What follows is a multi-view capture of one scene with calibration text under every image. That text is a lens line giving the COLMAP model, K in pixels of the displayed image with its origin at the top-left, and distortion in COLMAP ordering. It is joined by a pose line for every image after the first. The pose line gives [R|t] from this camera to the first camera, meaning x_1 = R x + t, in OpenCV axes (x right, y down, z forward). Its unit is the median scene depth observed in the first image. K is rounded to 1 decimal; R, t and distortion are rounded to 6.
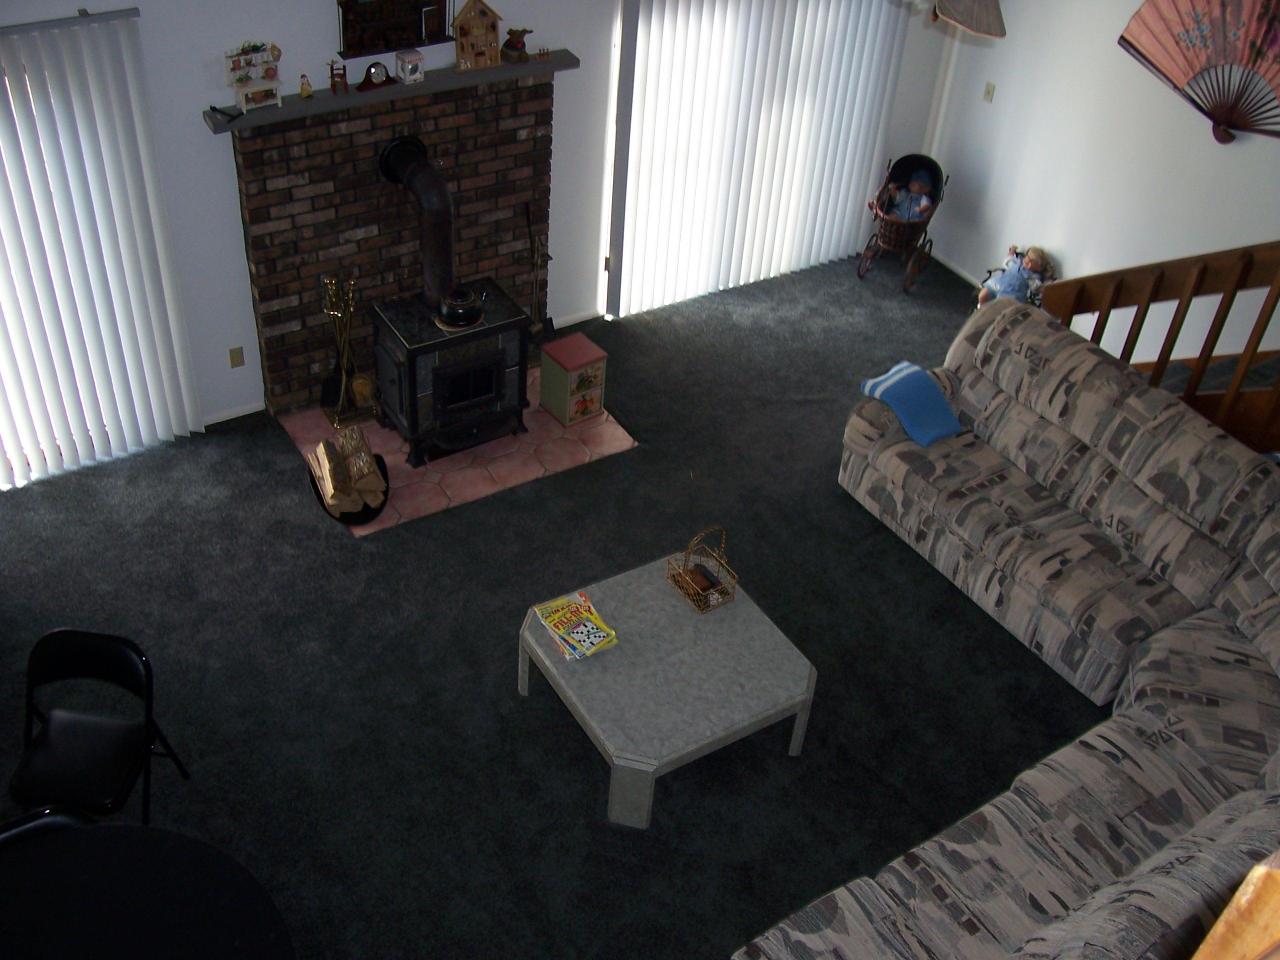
lens RADIAL K [[1286.2, 0, 640.0], [0, 1286.2, 480.0], [0, 0, 1]] dist [-0.190361, 0.178517]
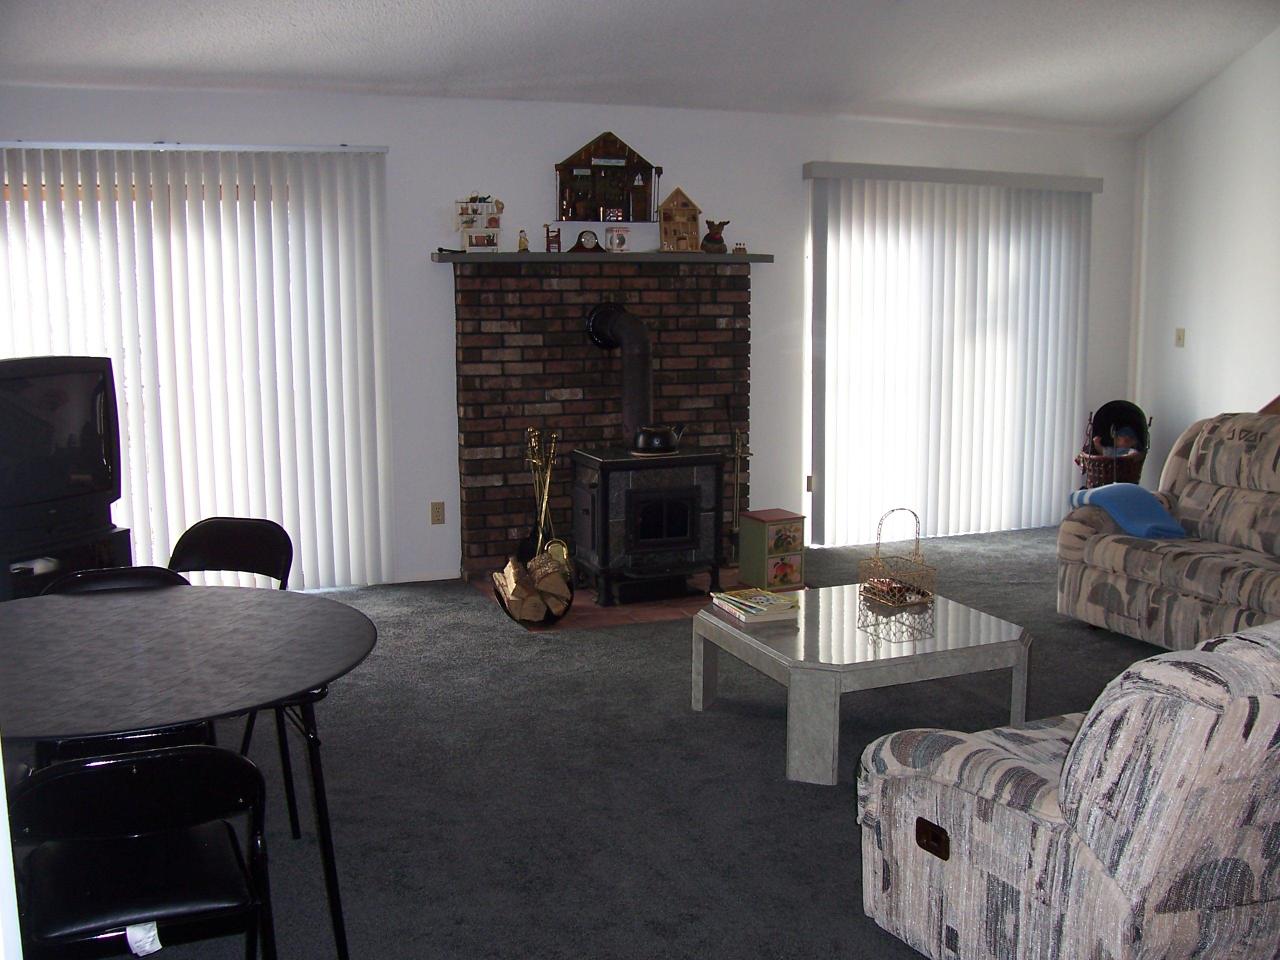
lens RADIAL K [[1286.2, 0, 640.0], [0, 1286.2, 480.0], [0, 0, 1]] dist [-0.190361, 0.178517]
pose [[0.982493, -0.044818, -0.180829, 0.030648], [-0.053269, 0.862525, -0.503203, 0.410961], [0.178522, 0.504026, 0.845037, 0.148844]]
